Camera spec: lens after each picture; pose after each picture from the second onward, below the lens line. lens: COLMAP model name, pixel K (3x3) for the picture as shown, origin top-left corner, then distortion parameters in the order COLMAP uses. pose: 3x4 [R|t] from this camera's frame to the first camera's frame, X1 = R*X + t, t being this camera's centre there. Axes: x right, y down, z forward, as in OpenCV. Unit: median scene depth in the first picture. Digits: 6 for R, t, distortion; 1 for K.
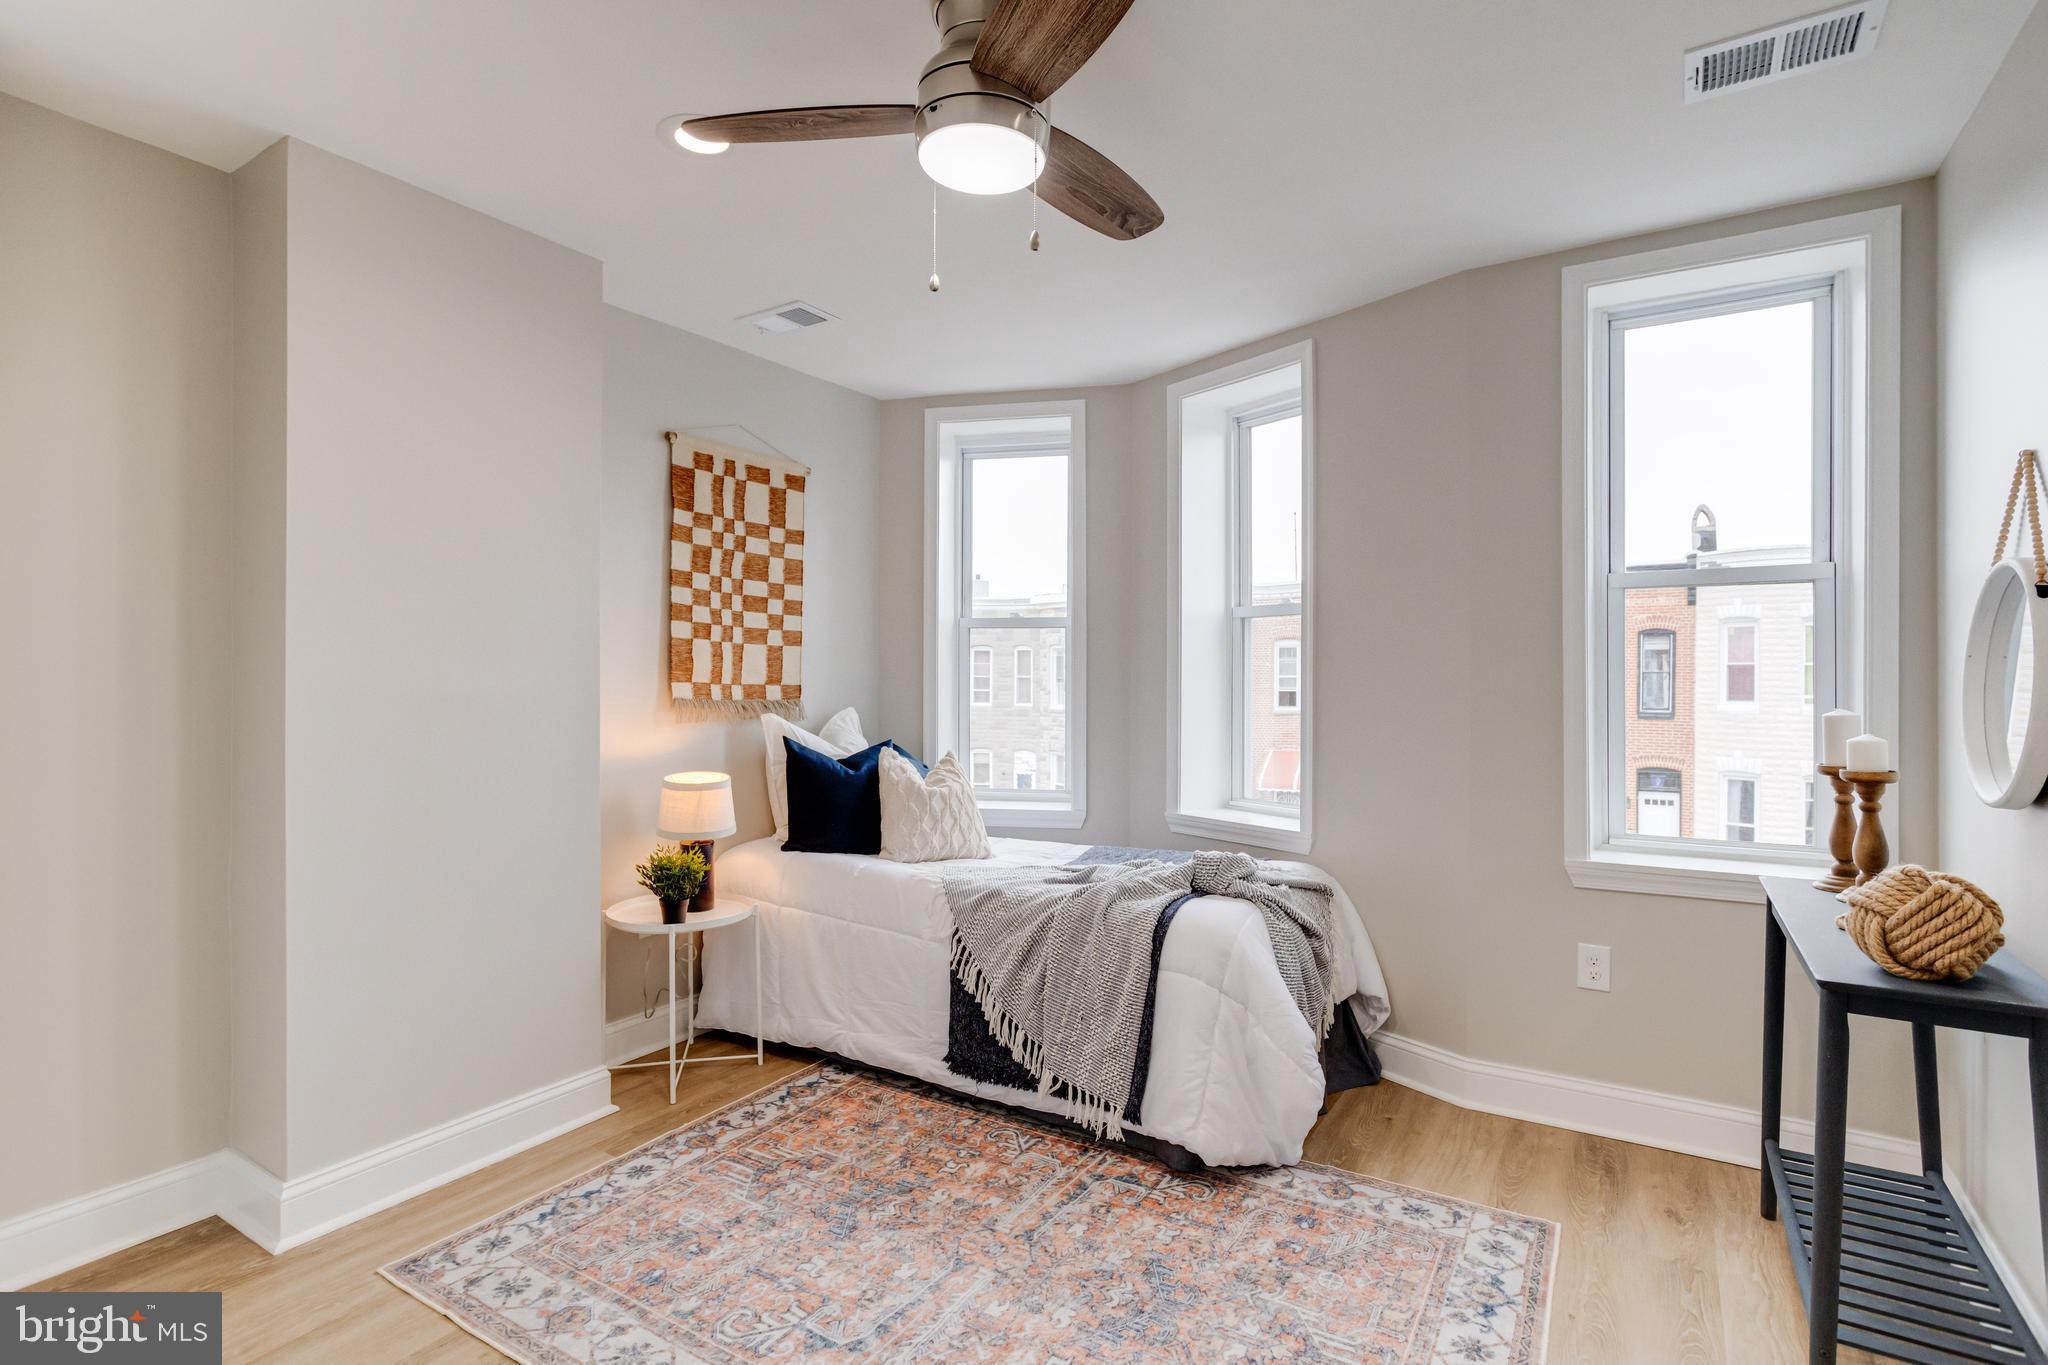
lens RADIAL K [[1003.4, 0, 1035.6], [0, 1003.4, 672.6], [0, 0, 1]] dist [-0.016621, 0.000588]
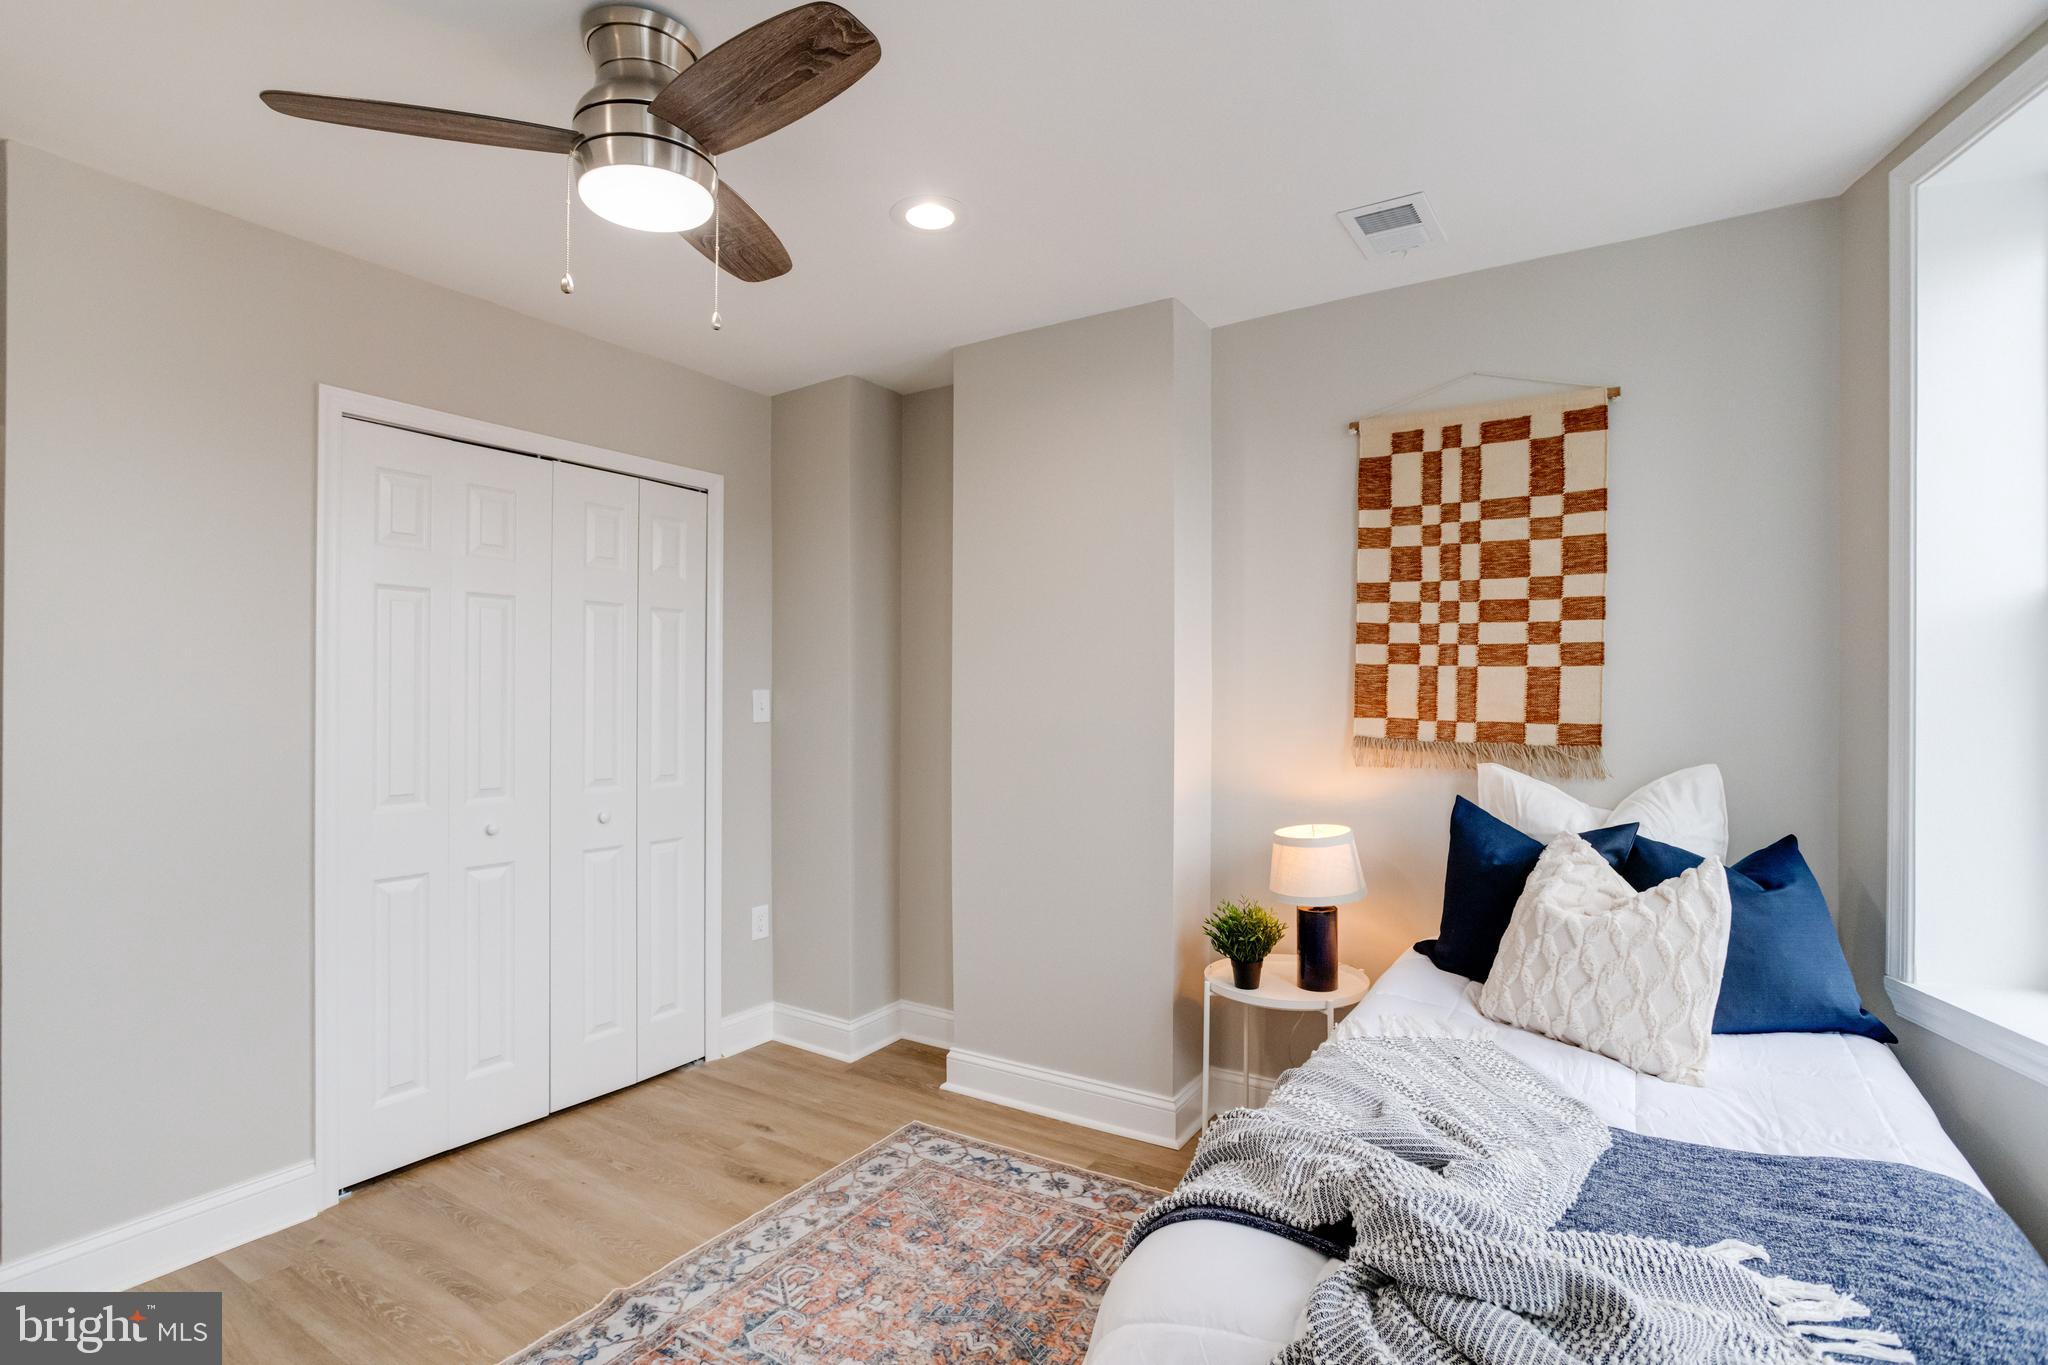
lens RADIAL K [[1003.4, 0, 1025.5], [0, 1003.4, 690.7], [0, 0, 1]] dist [-0.016621, 0.000588]
pose [[-0.022285, -0.010205, -0.999700, 0.465157], [0.000494, 0.999948, -0.010219, -0.003765], [0.999752, -0.000721, -0.022279, 0.703612]]
